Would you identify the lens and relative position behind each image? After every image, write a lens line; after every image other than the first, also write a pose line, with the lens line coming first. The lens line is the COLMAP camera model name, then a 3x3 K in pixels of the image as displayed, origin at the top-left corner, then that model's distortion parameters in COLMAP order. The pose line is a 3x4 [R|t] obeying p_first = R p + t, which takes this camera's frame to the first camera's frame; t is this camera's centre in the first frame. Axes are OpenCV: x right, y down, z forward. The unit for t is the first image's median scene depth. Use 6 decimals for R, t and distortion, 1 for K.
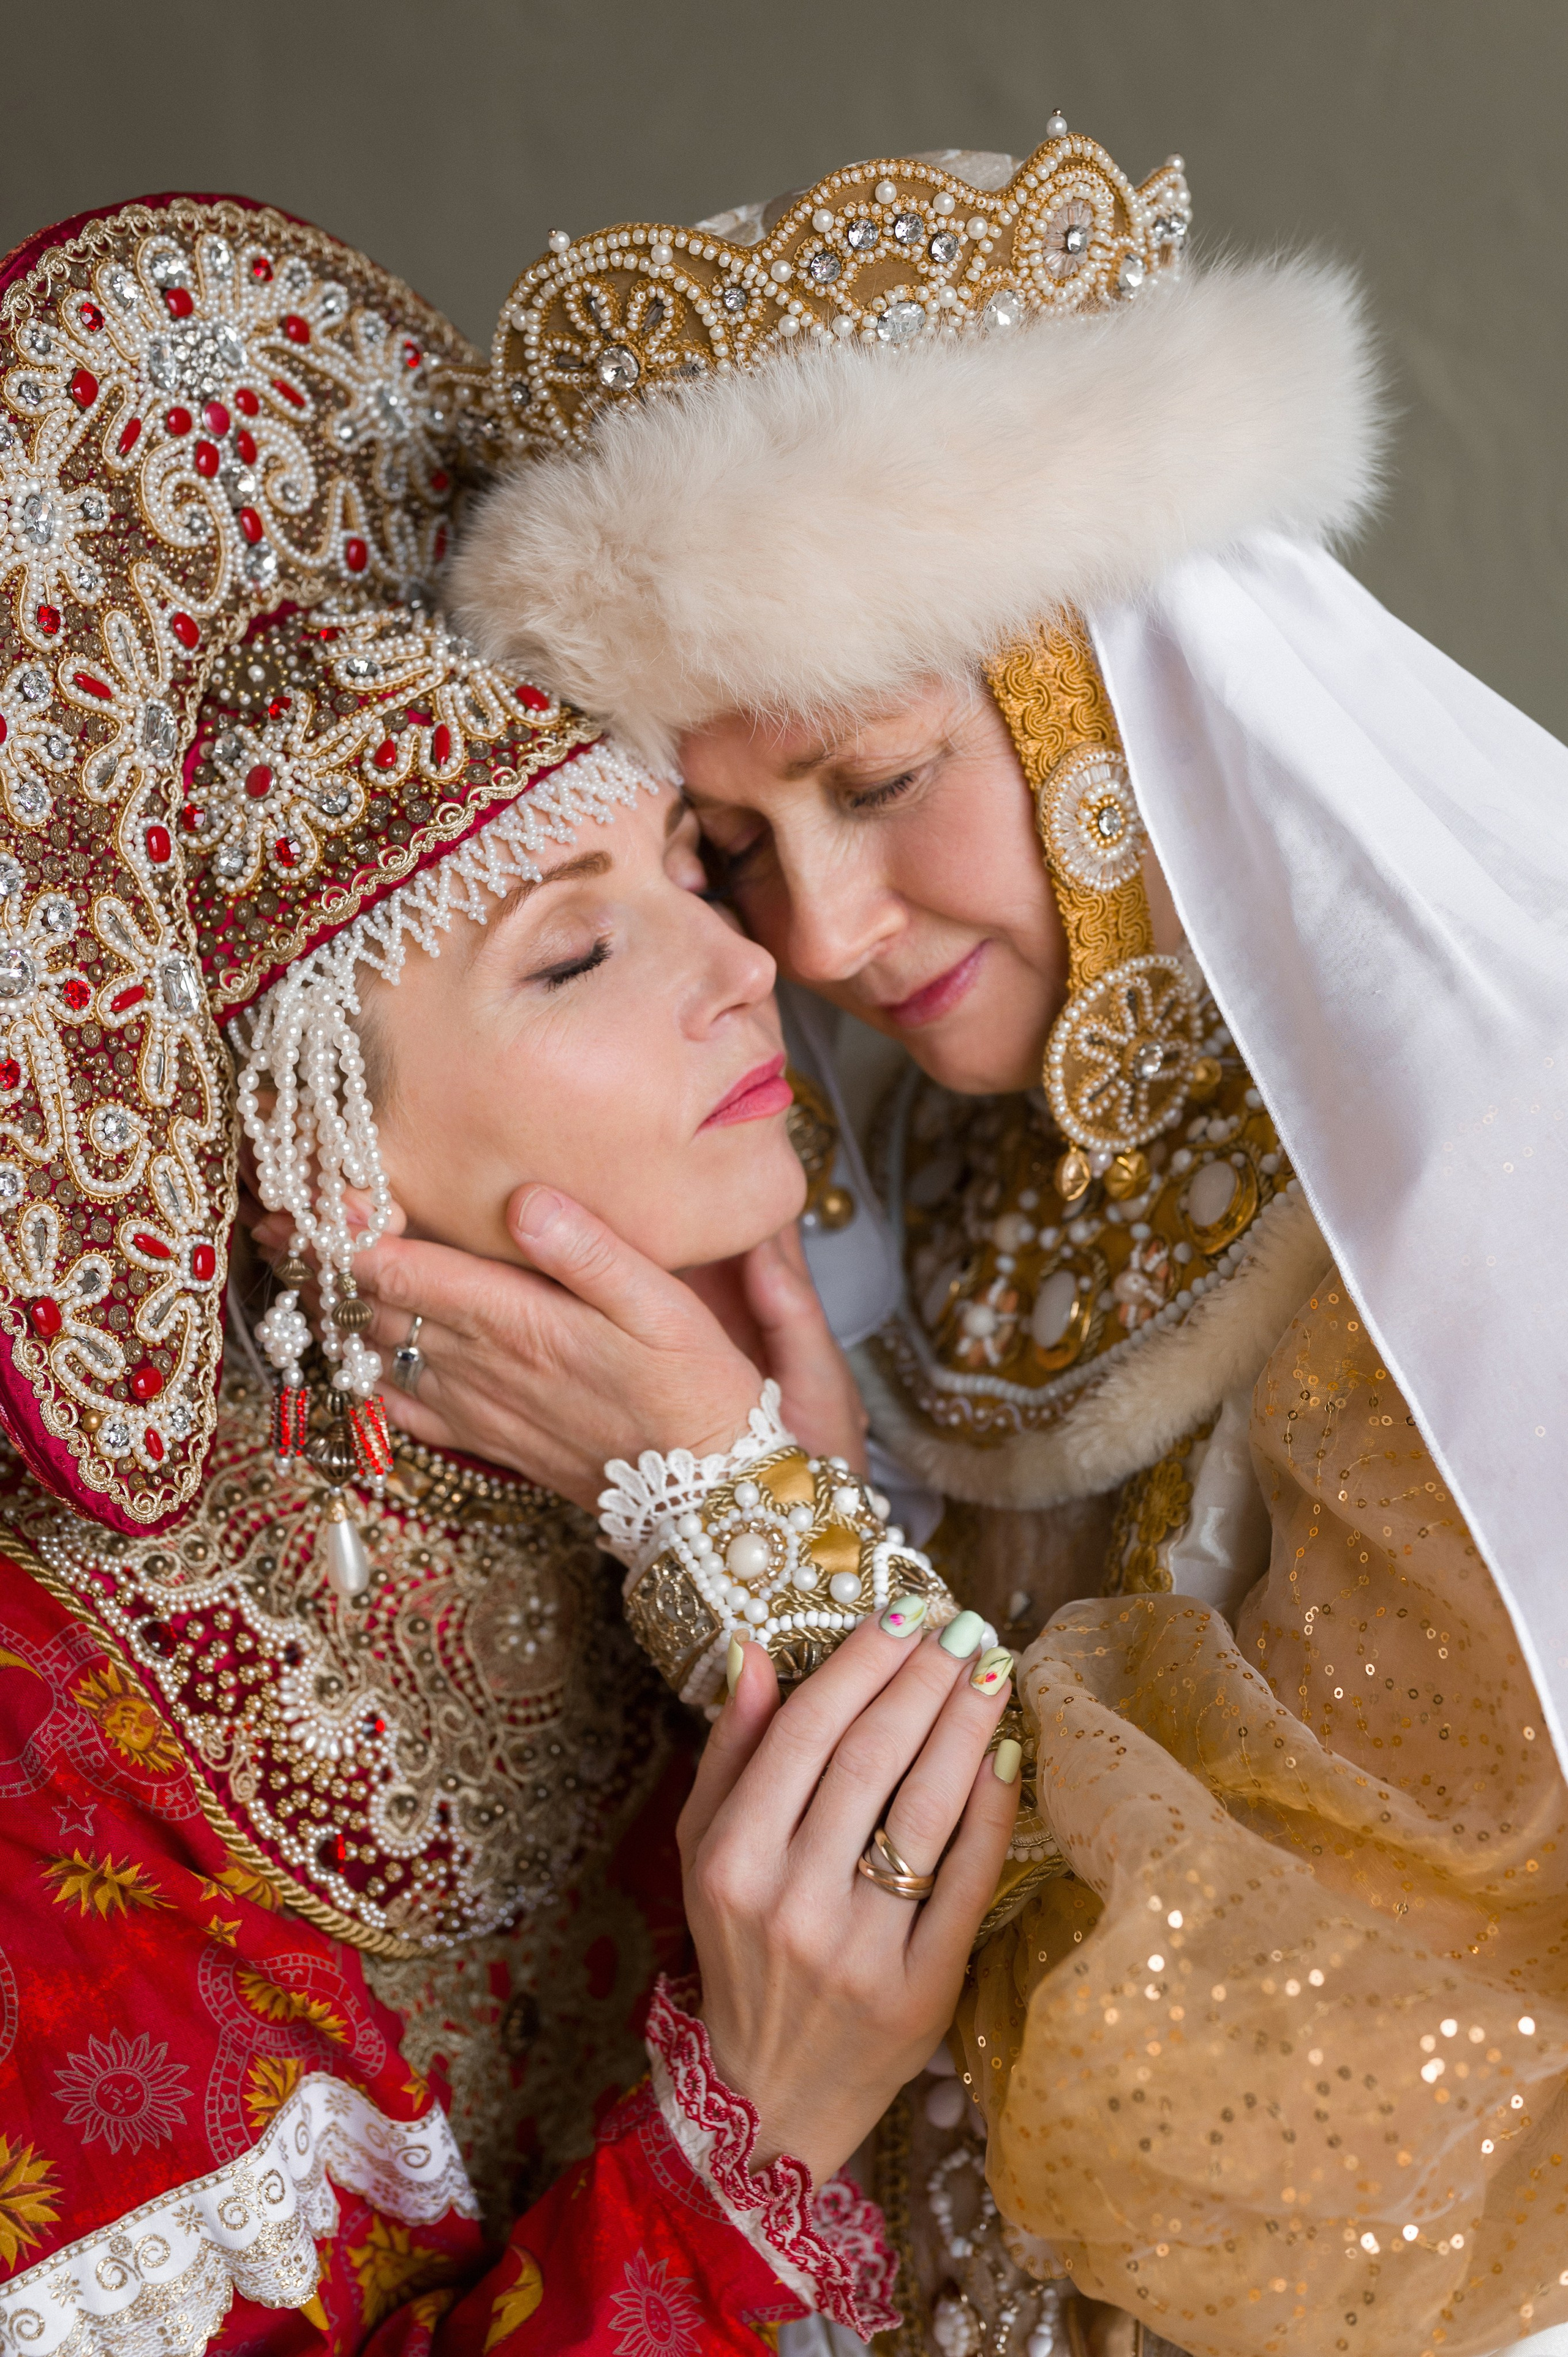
lens RADIAL K [[3266.2, 0, 784.0], [0, 3266.2, 1178.5], [0, 0, 1]] dist [0.017380, 0.088703]
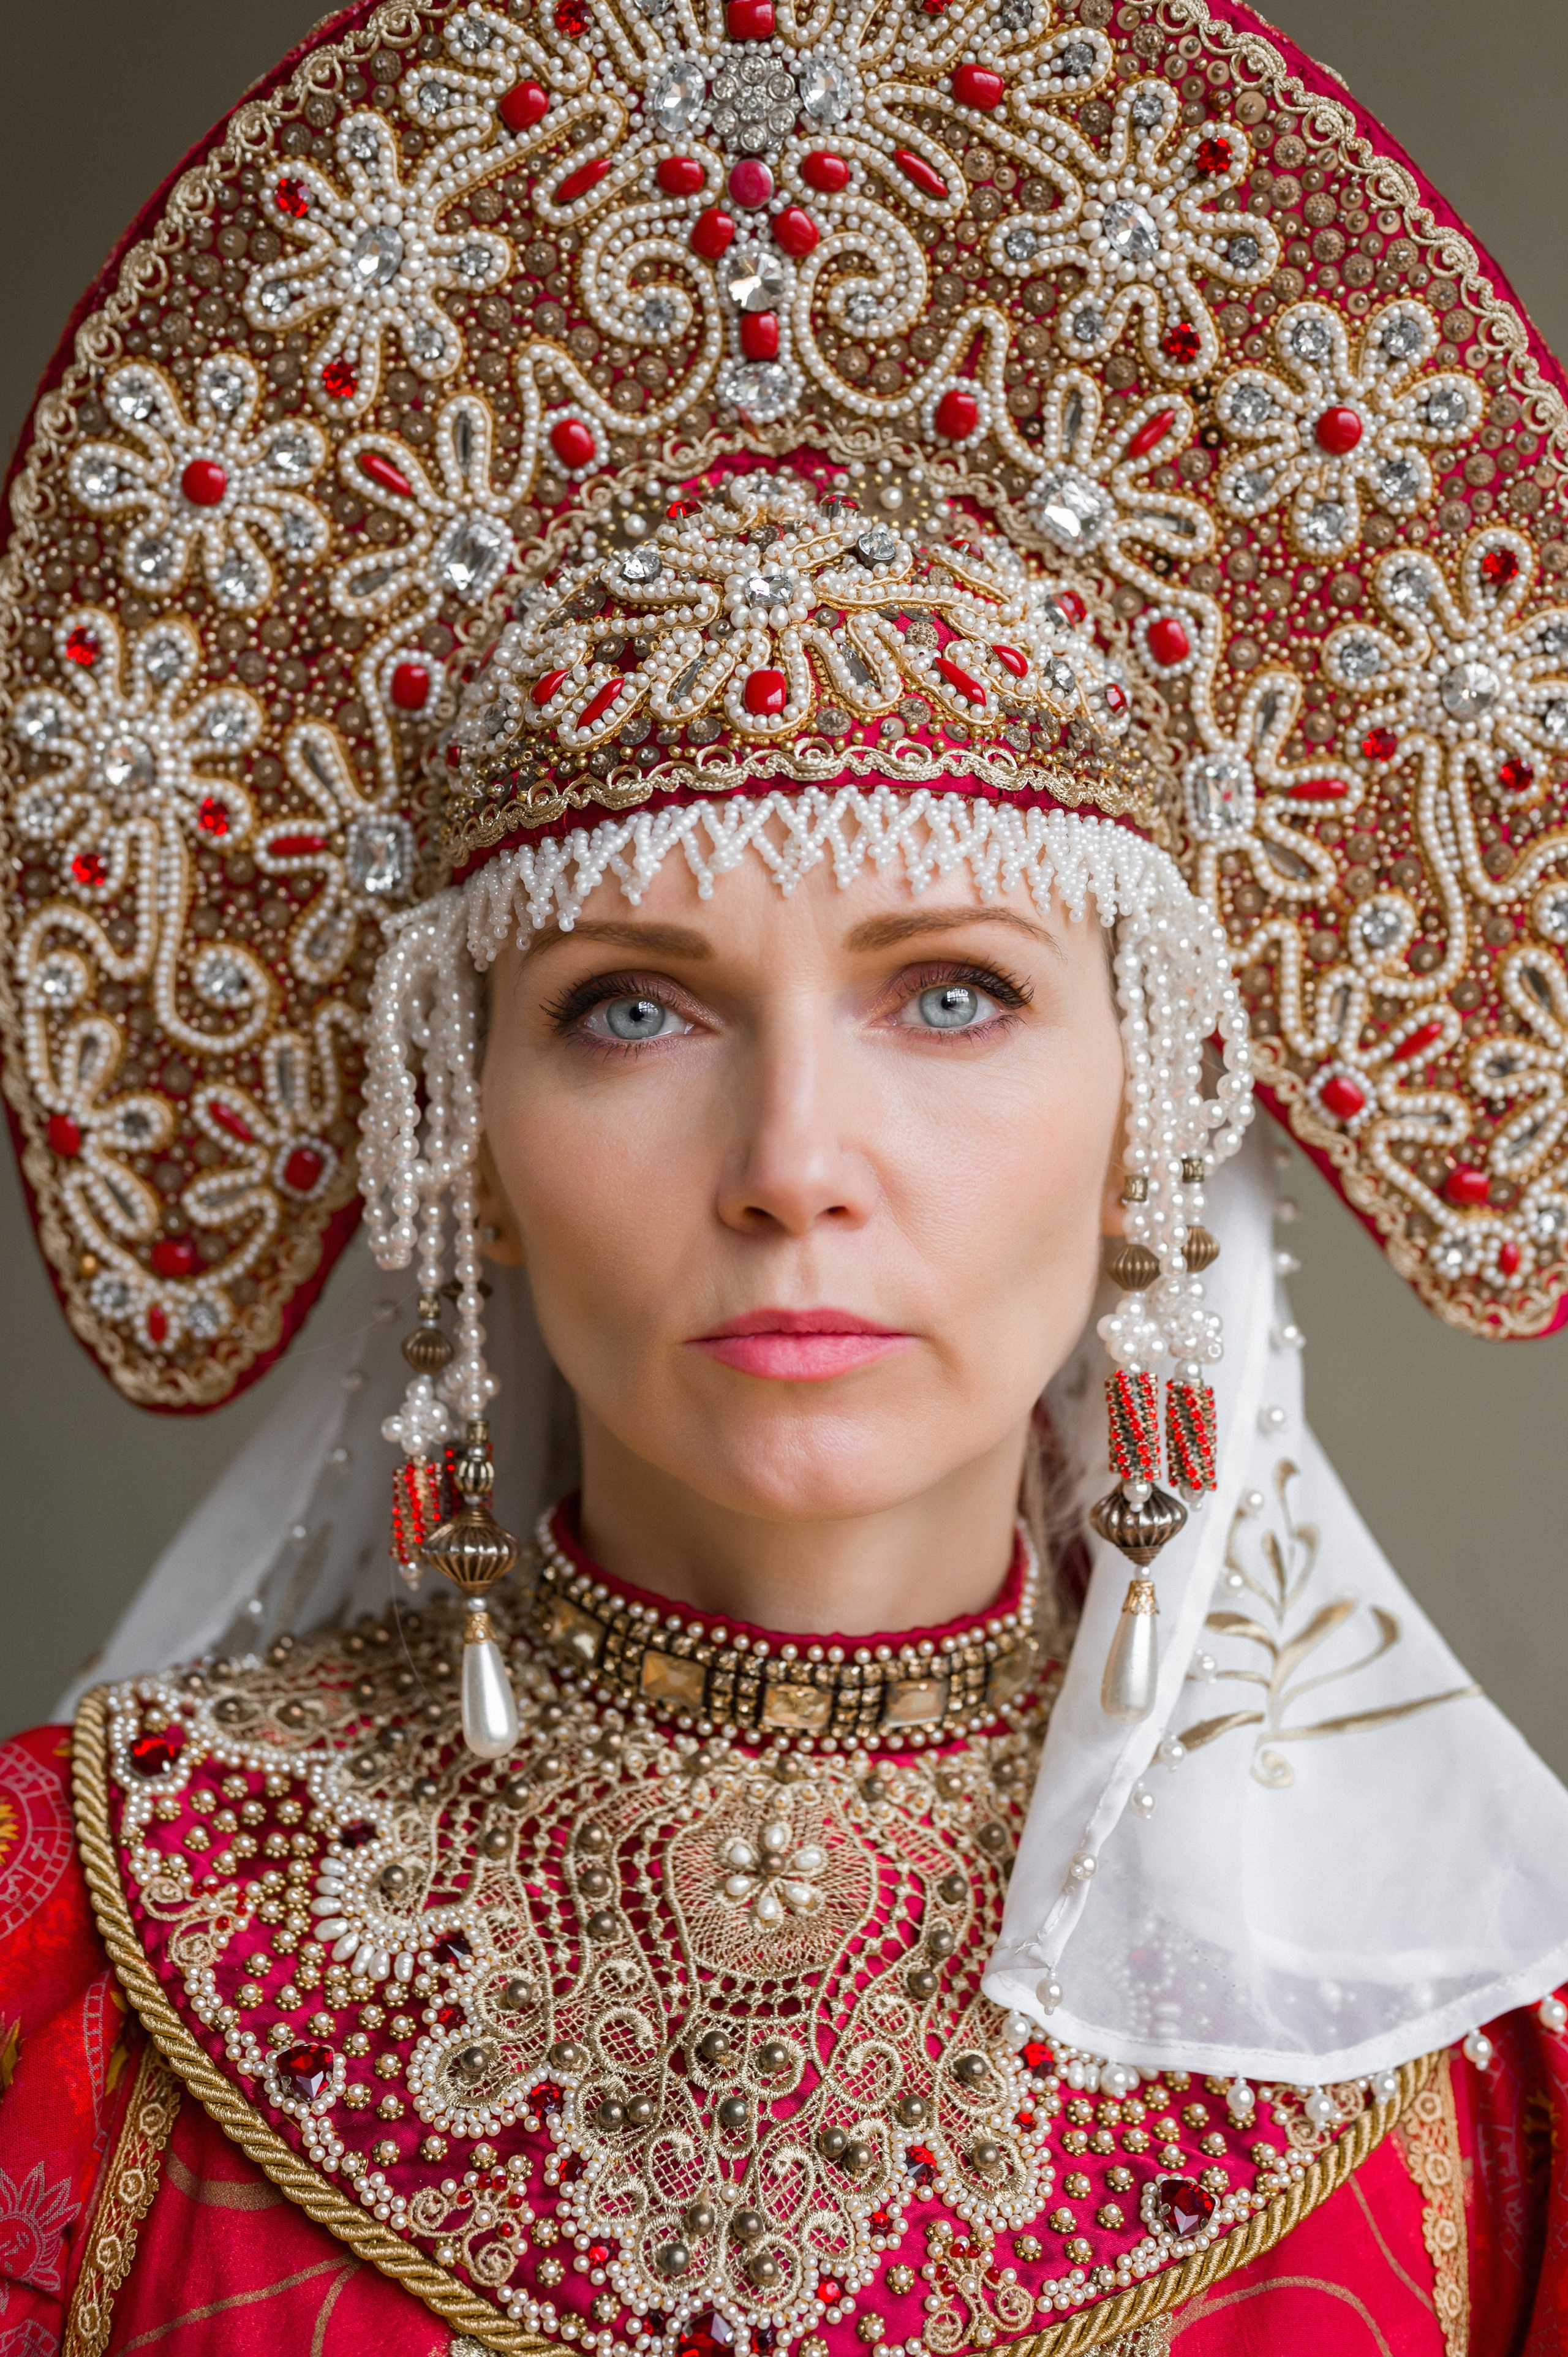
lens RADIAL K [[3348.4, 0, 784.0], [0, 3348.4, 1178.5], [0, 0, 1]] dist [0.024426, 0.053269]
pose [[0.483534, 0.473746, -0.736043, 0.514999], [-0.337794, 0.876735, 0.342391, -0.307978], [0.807521, 0.083073, 0.583960, 0.599515]]
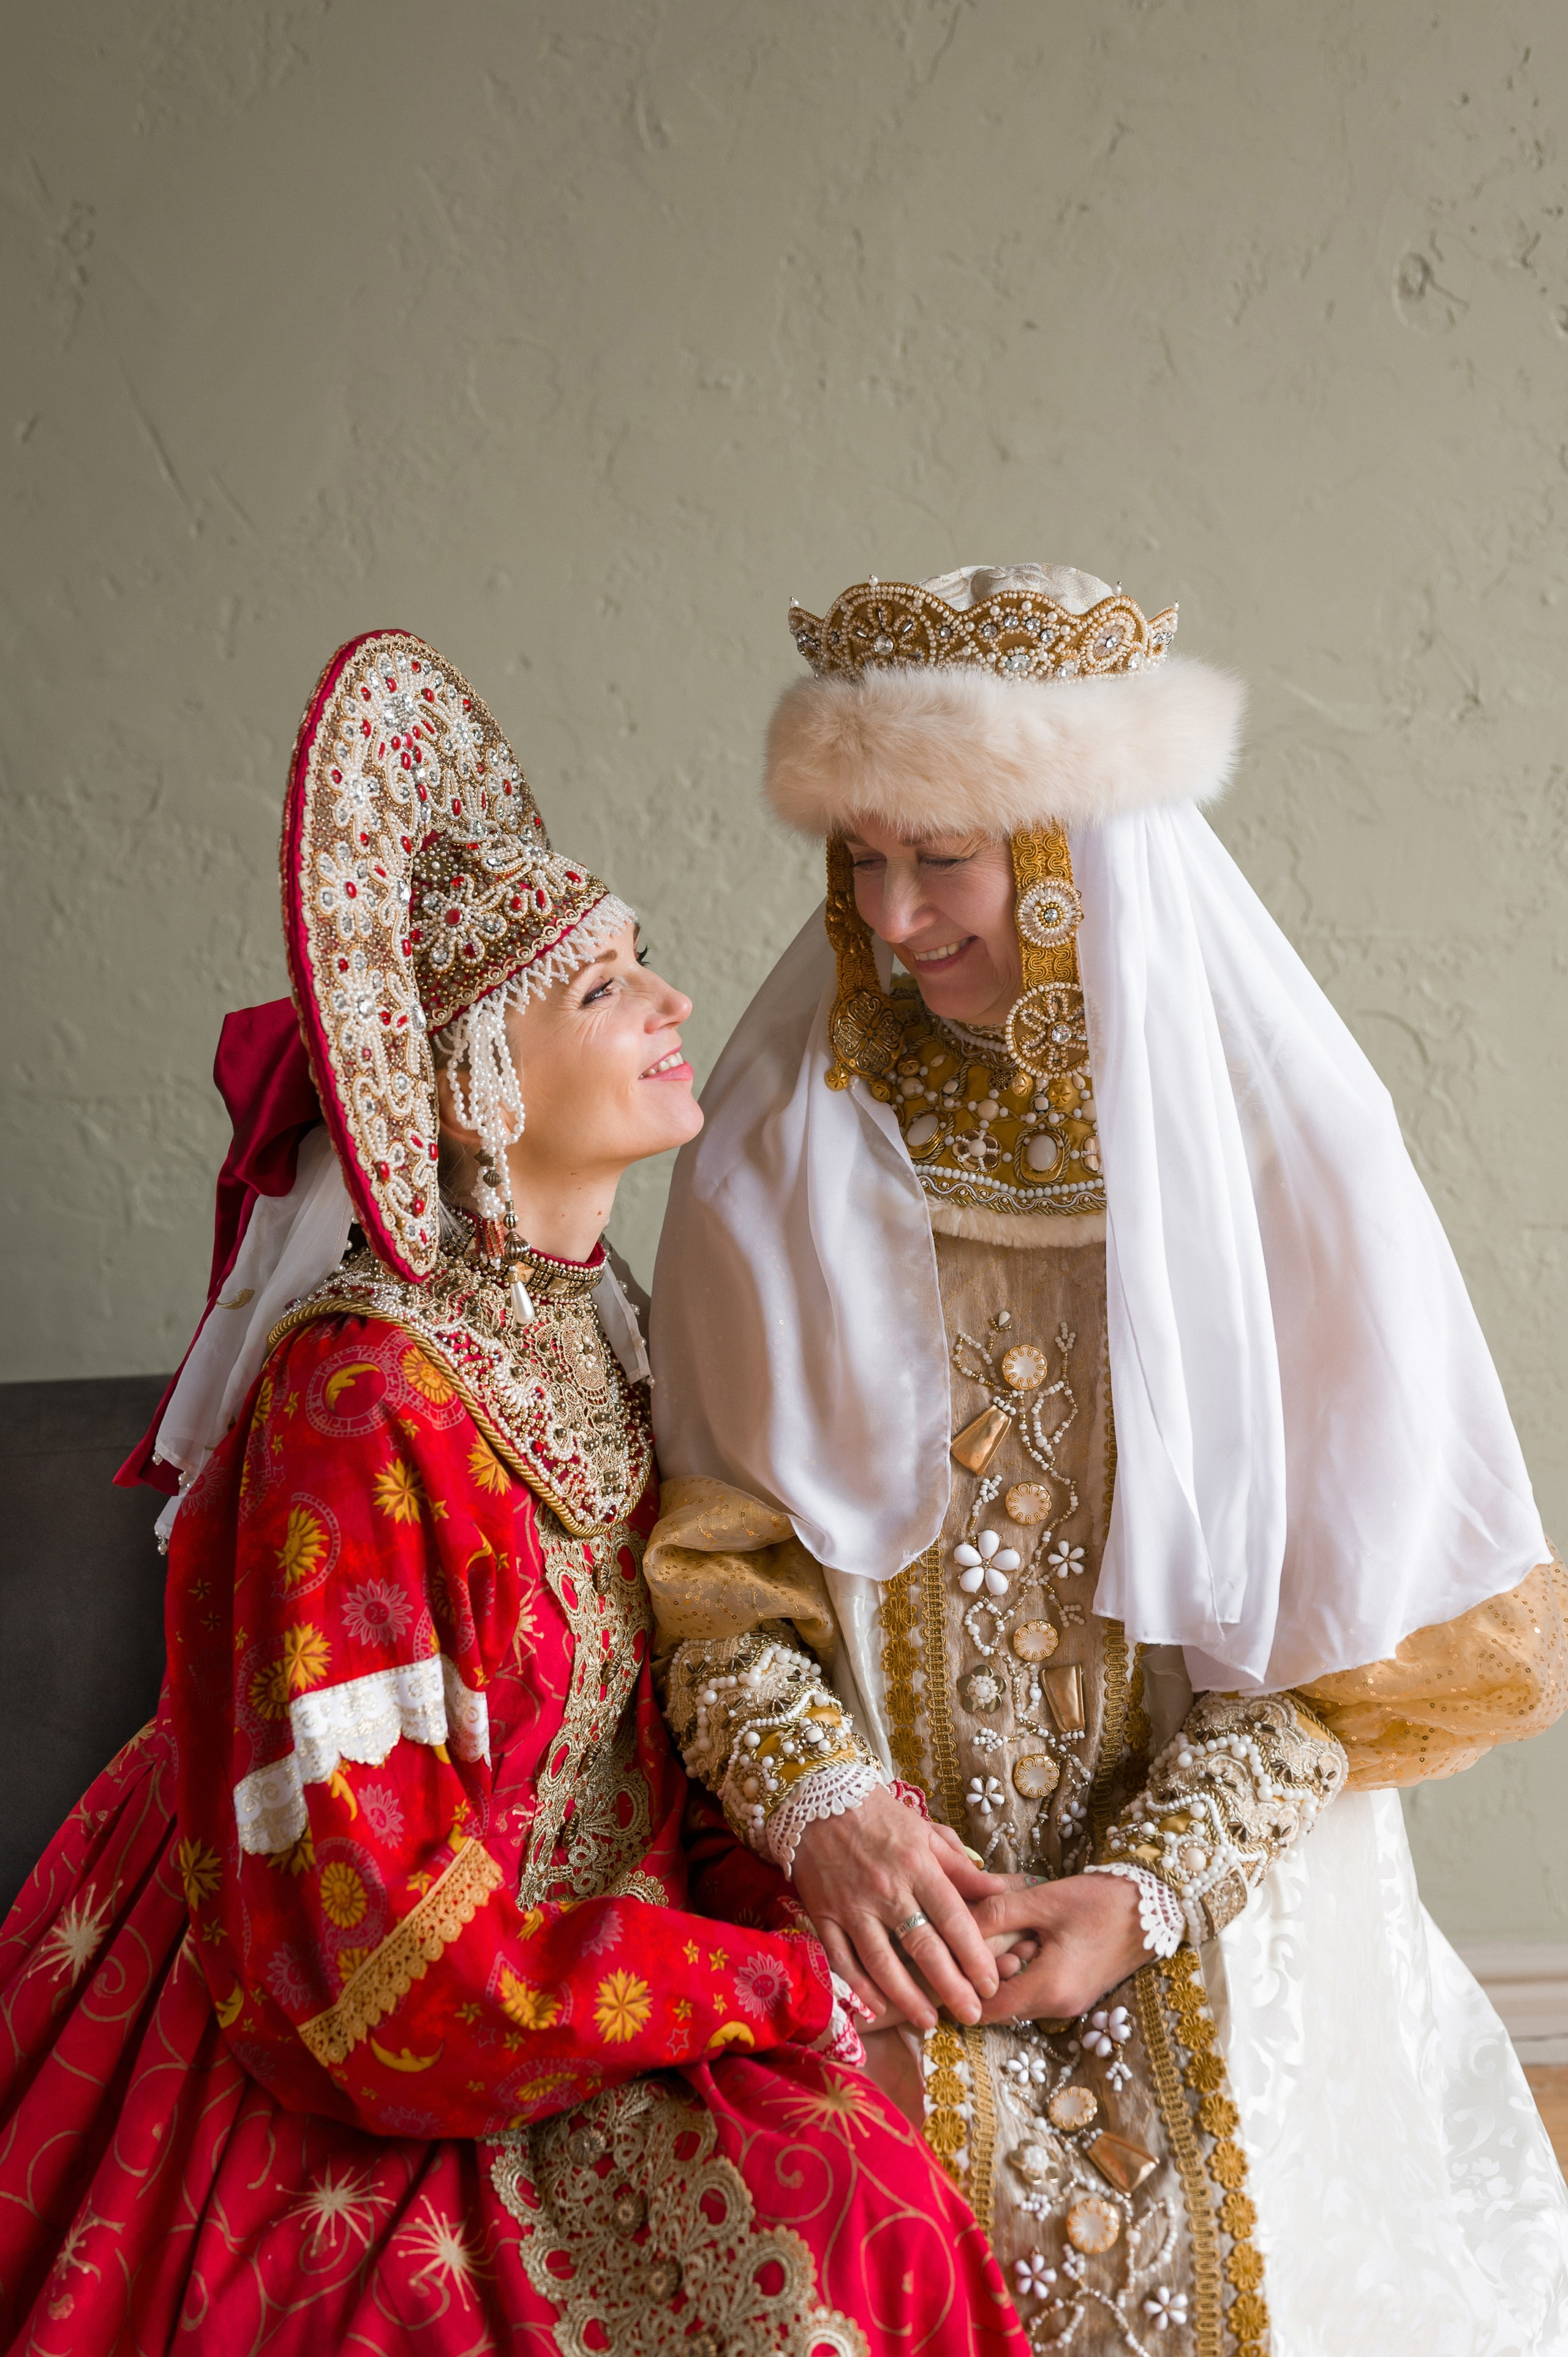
lens RADIAL K [[3348.4, 0, 784.0], [0, 3348.4, 1178.5], [0, 0, 1]] dist [0.024426, 0.053269]
pose [[0.970171, -0.027210, 0.240890, -0.469489], [0.044400, 0.996817, -0.066220, 0.190447], [-0.238321, 0.074940, 0.968291, -1.072639]]
